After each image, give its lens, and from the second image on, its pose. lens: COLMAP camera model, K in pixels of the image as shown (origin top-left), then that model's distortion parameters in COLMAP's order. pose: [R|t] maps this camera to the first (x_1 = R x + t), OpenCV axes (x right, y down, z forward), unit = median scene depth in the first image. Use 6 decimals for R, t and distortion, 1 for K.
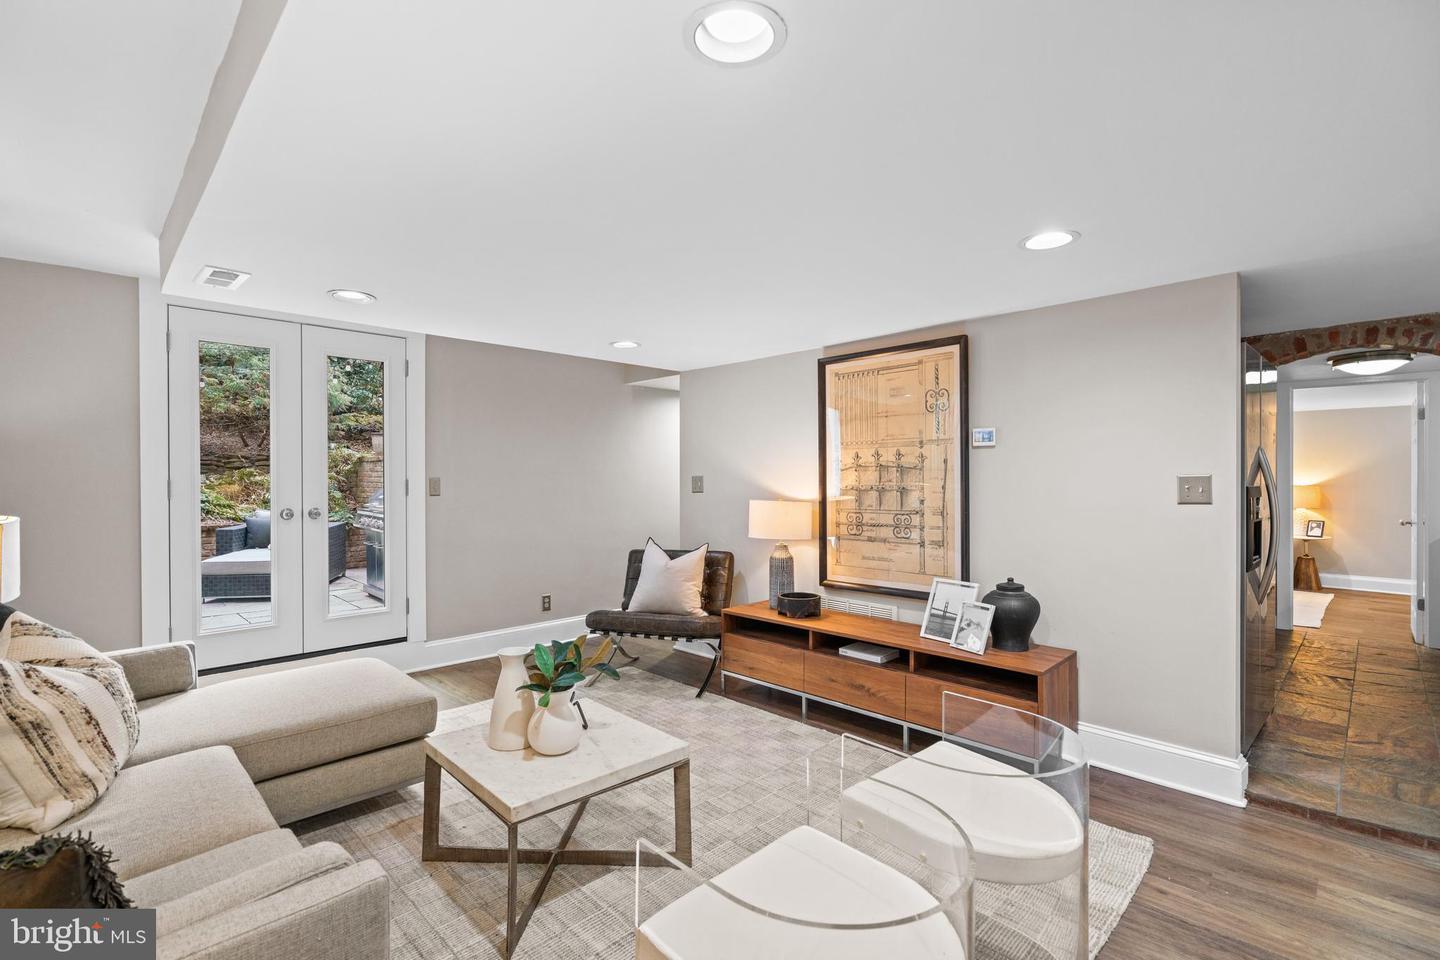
lens RADIAL K [[664.5, 0, 719.9], [0, 664.5, 489.1], [0, 0, 1]] dist [-0.006134, 0.005435]
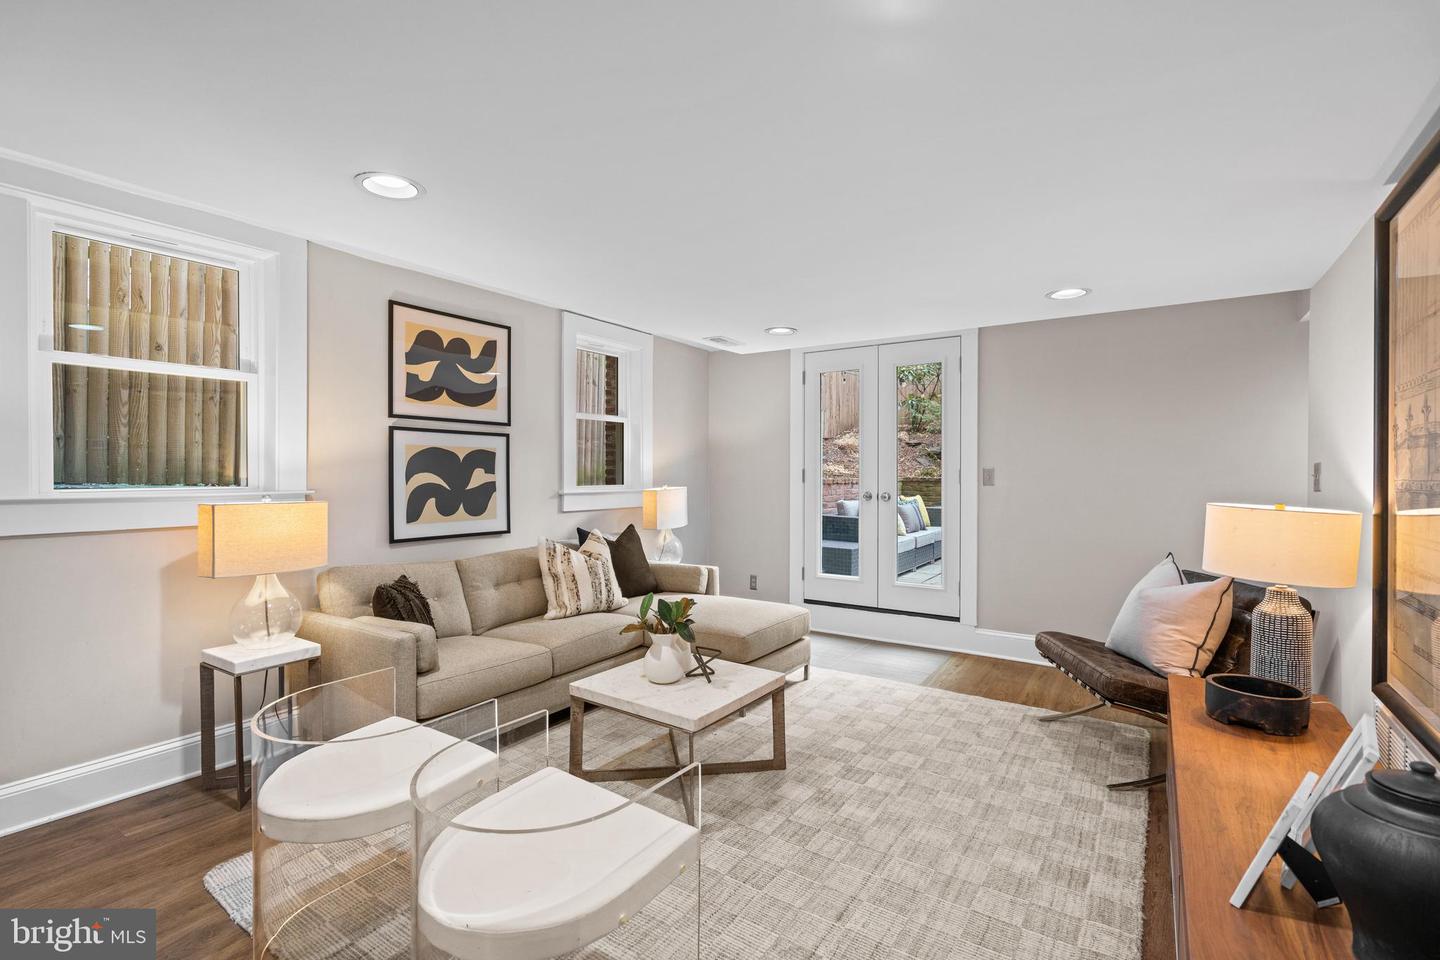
lens RADIAL K [[664.5, 0, 712.9], [0, 664.5, 476.4], [0, 0, 1]] dist [-0.006134, 0.005435]
pose [[0.186238, 0.010180, -0.982452, 0.579263], [-0.014114, 0.999871, 0.007685, -0.006437], [0.982403, 0.012435, 0.186357, 0.483412]]
